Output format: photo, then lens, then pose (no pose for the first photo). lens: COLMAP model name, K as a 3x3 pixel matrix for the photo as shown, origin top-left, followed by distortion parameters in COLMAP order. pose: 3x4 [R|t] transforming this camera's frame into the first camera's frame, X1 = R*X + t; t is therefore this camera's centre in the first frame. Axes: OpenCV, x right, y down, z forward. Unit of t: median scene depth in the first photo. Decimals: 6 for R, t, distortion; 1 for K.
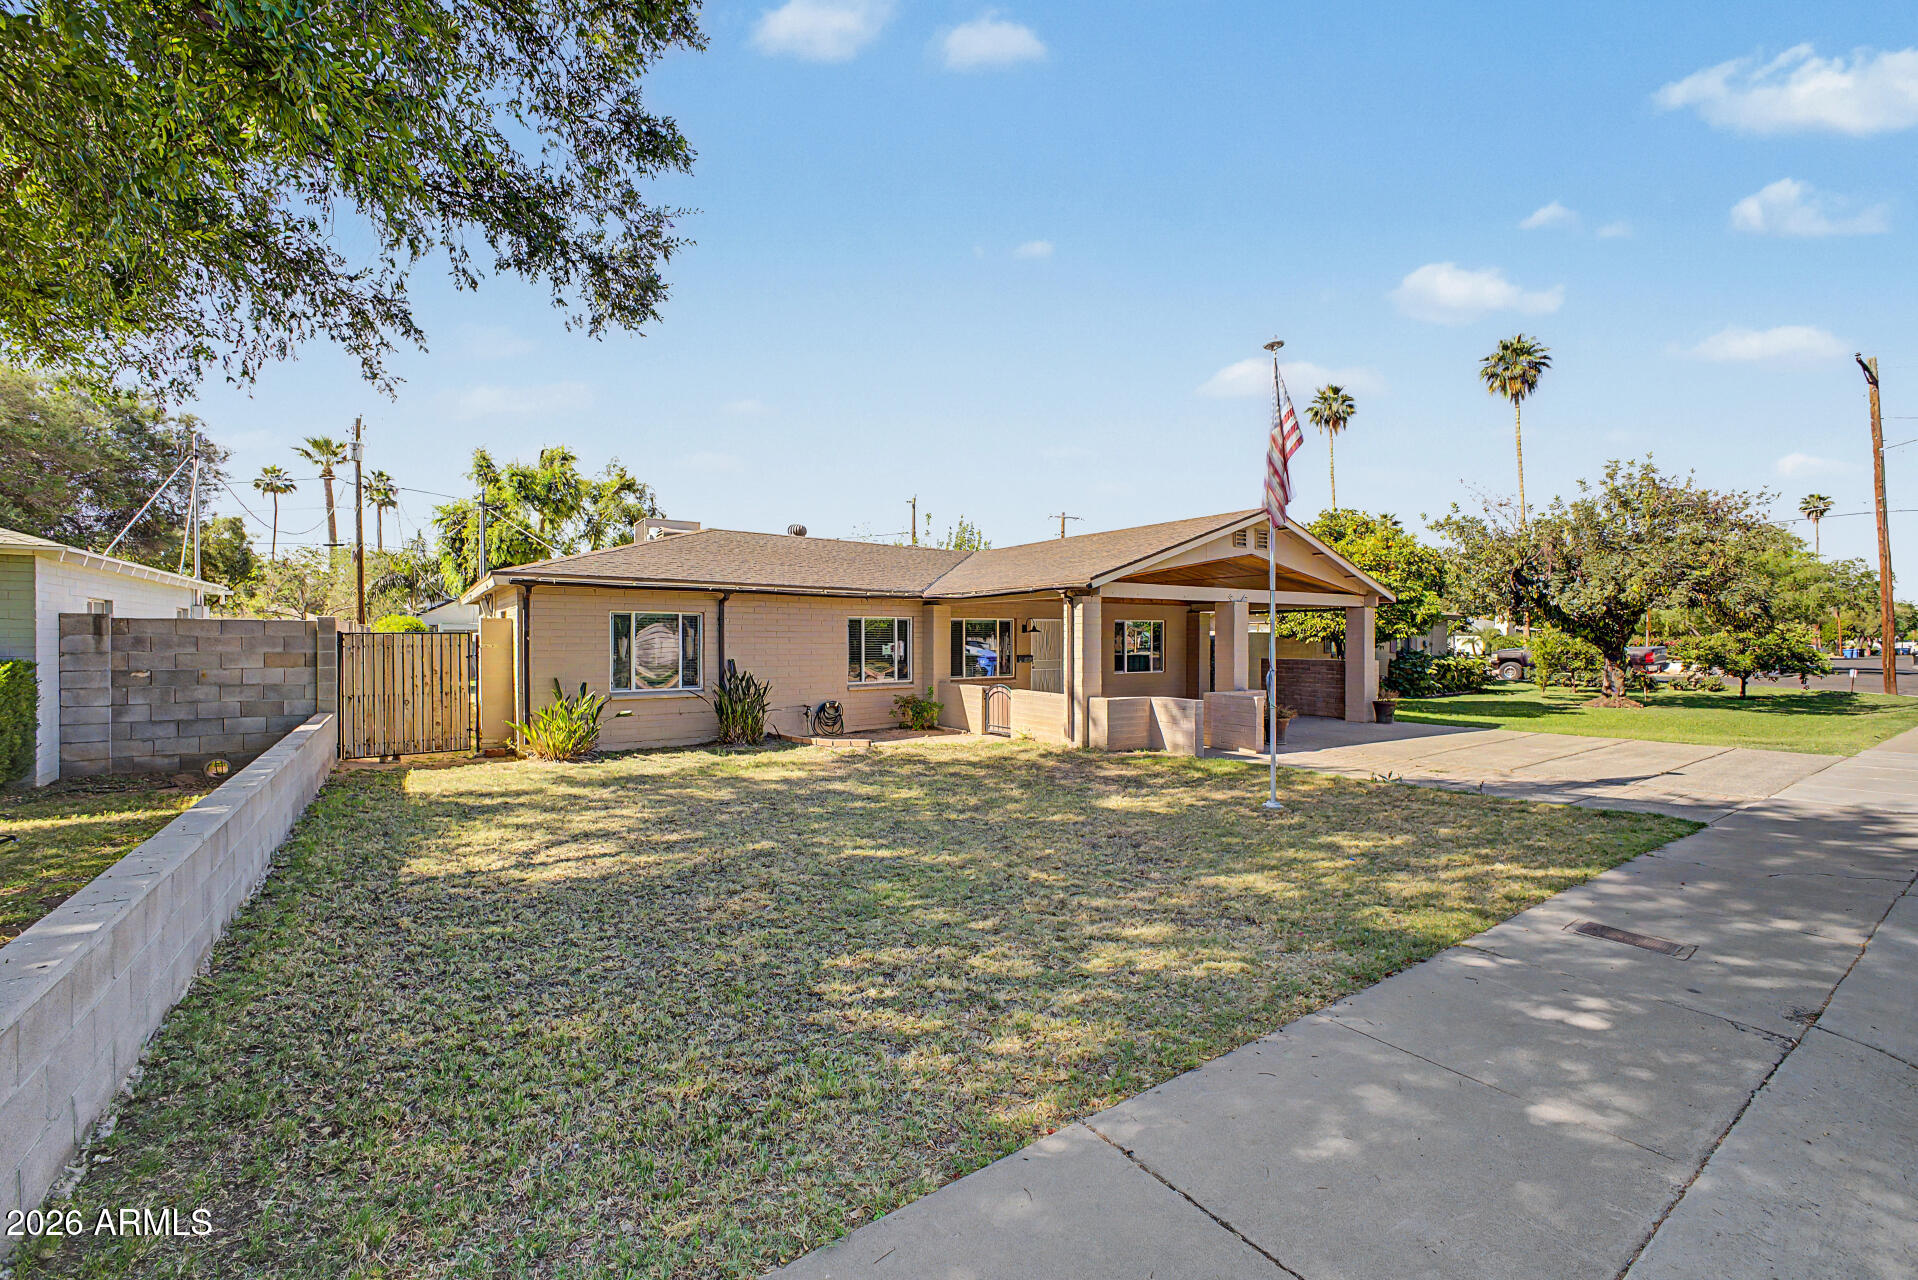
lens RADIAL K [[776.9, 0, 976.5], [0, 776.9, 642.7], [0, 0, 1]] dist [0.011772, -0.001674]
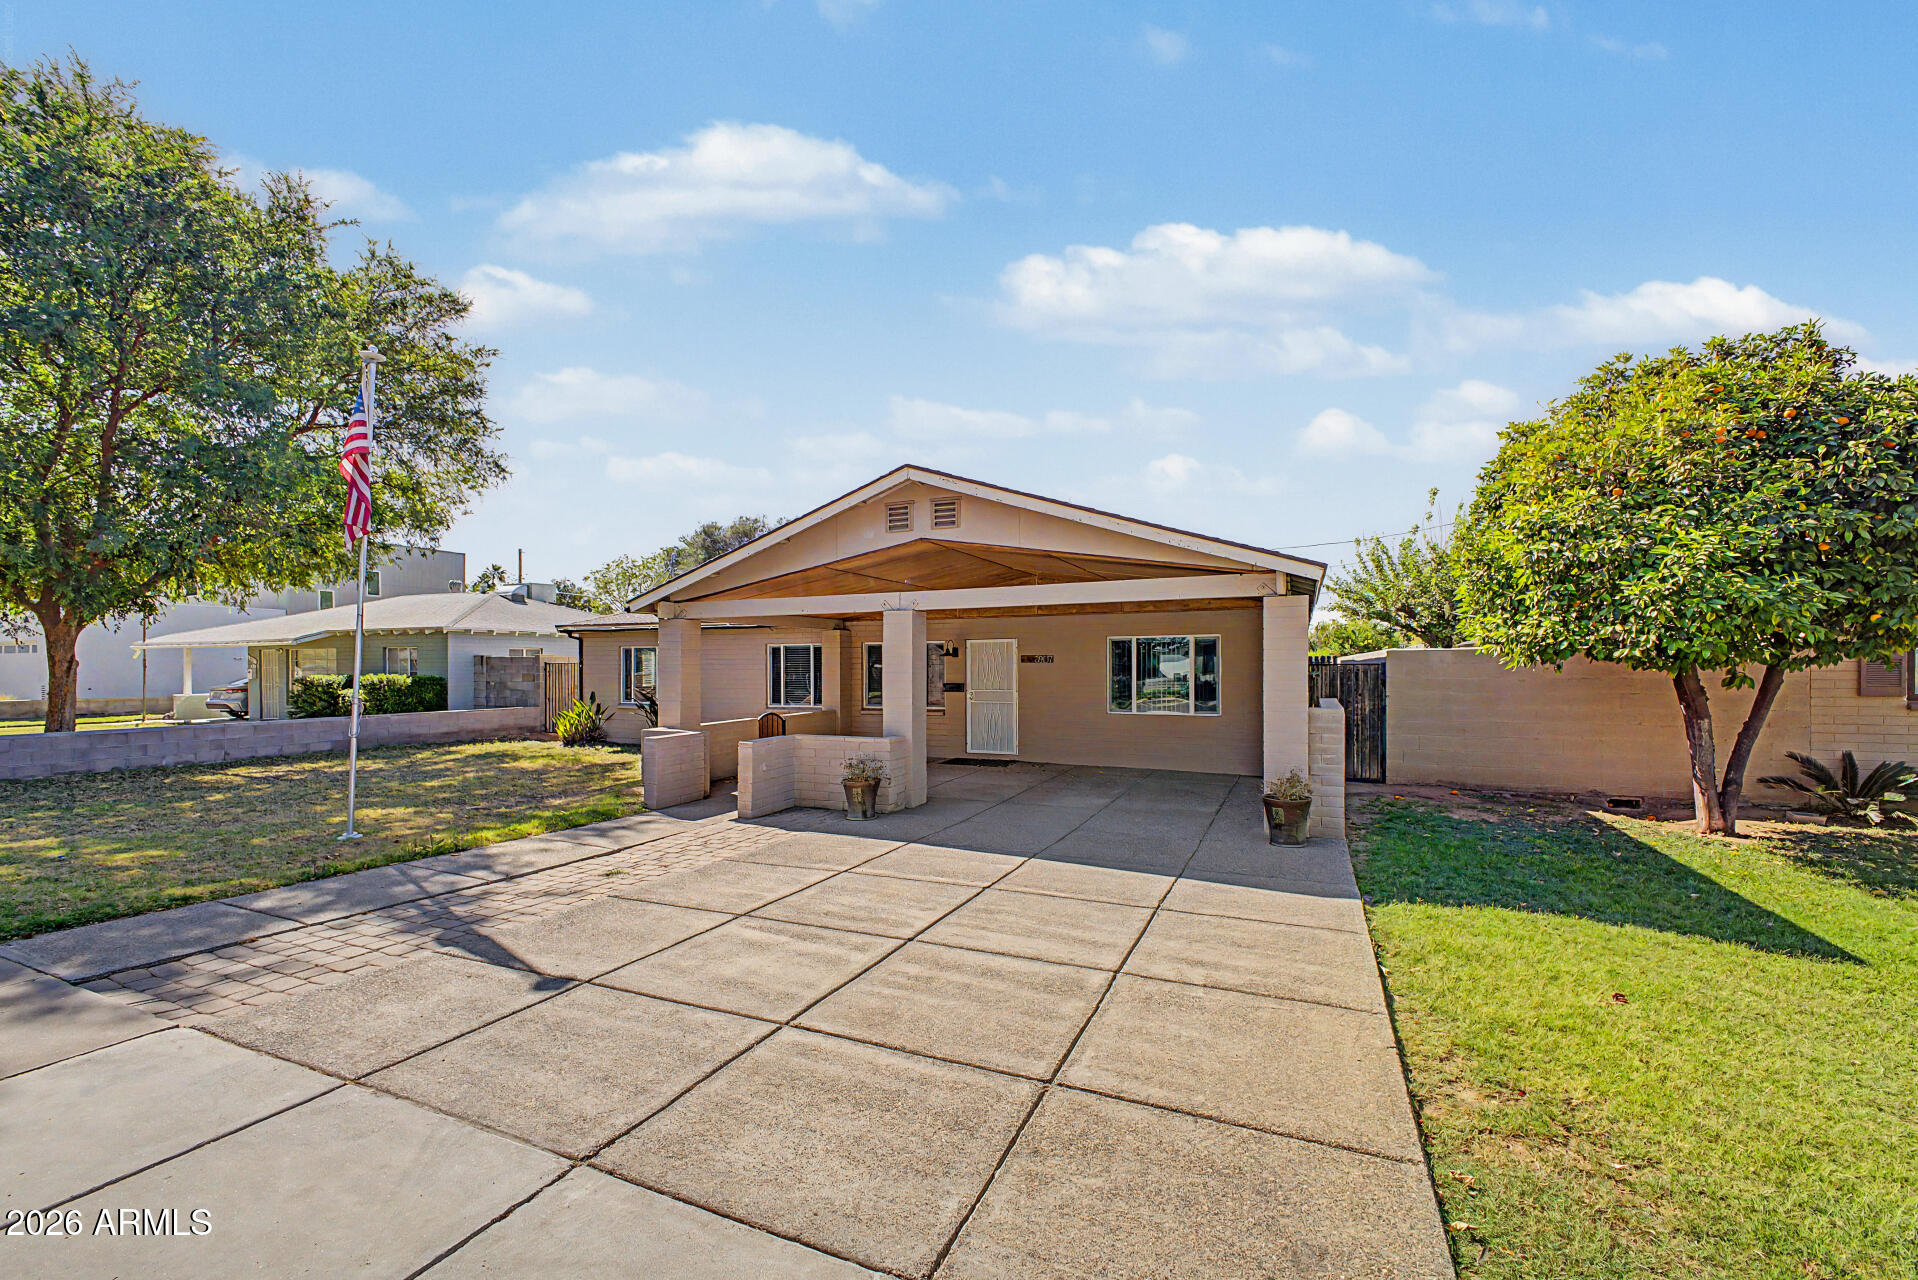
lens RADIAL K [[776.9, 0, 955.2], [0, 776.9, 678.1], [0, 0, 1]] dist [0.011772, -0.001674]
pose [[0.496553, 0.009360, -0.867956, 0.943071], [-0.001896, 0.999951, 0.009699, 0.002303], [0.868004, -0.003171, 0.496547, 0.704828]]
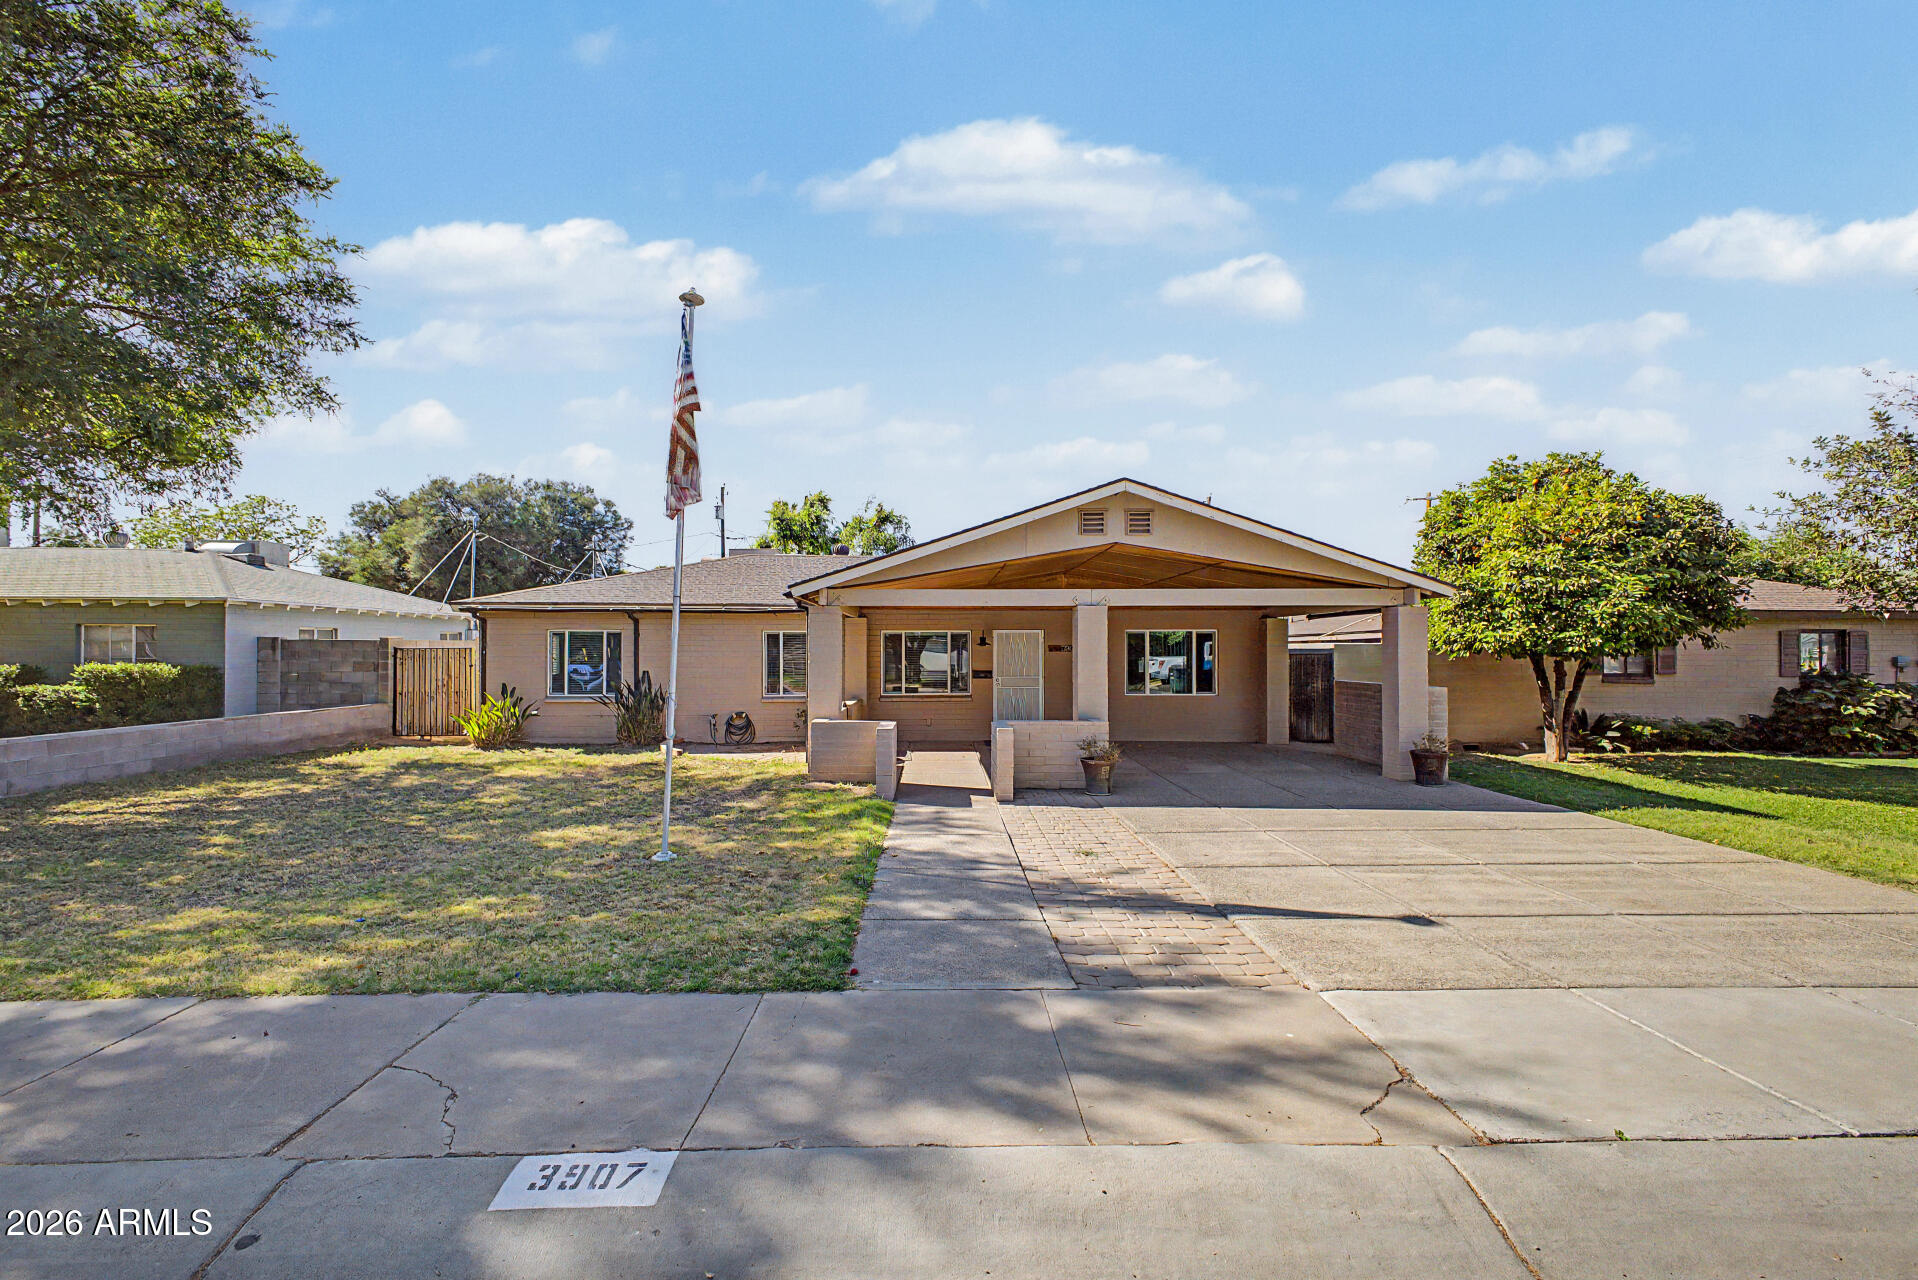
lens RADIAL K [[776.9, 0, 941.4], [0, 776.9, 649.7], [0, 0, 1]] dist [0.011772, -0.001674]
pose [[0.824889, -0.003055, -0.565286, 0.630159], [-0.003251, 0.999943, -0.010148, 0.001031], [0.565285, 0.010209, 0.824832, 0.291237]]
